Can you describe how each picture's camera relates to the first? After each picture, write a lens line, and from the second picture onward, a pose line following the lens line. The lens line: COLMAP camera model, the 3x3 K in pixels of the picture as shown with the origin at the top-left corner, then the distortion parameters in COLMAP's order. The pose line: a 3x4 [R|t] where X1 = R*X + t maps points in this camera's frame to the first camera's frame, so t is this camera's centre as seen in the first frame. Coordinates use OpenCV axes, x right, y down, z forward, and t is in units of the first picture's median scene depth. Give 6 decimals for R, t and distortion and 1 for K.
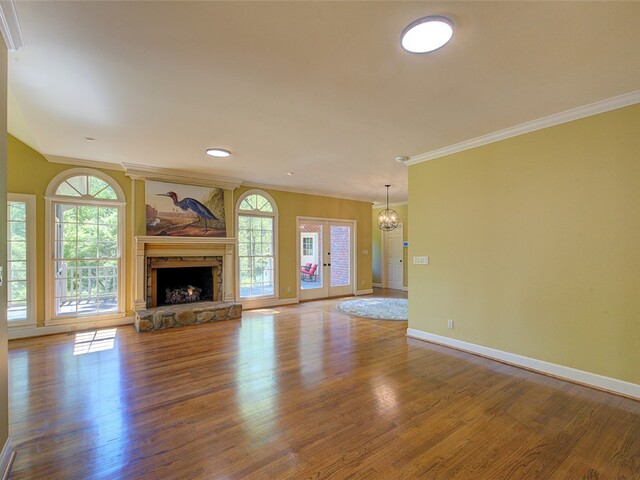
lens RADIAL K [[314.5, 0, 321.5], [0, 314.5, 242.7], [0, 0, 1]] dist [0.007367, 0.003617]
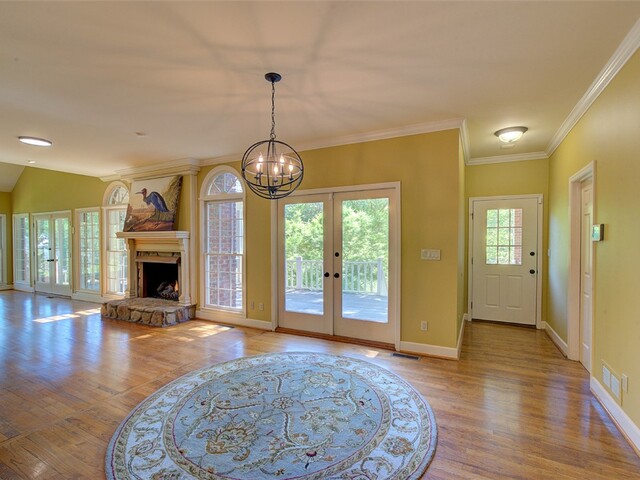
lens RADIAL K [[314.5, 0, 315.7], [0, 314.5, 247.0], [0, 0, 1]] dist [0.007367, 0.003617]
pose [[0.431300, 0.014092, -0.902099, 0.664904], [0.014193, 0.999648, 0.022402, 0.013554], [0.902097, -0.022465, 0.430948, 1.011471]]
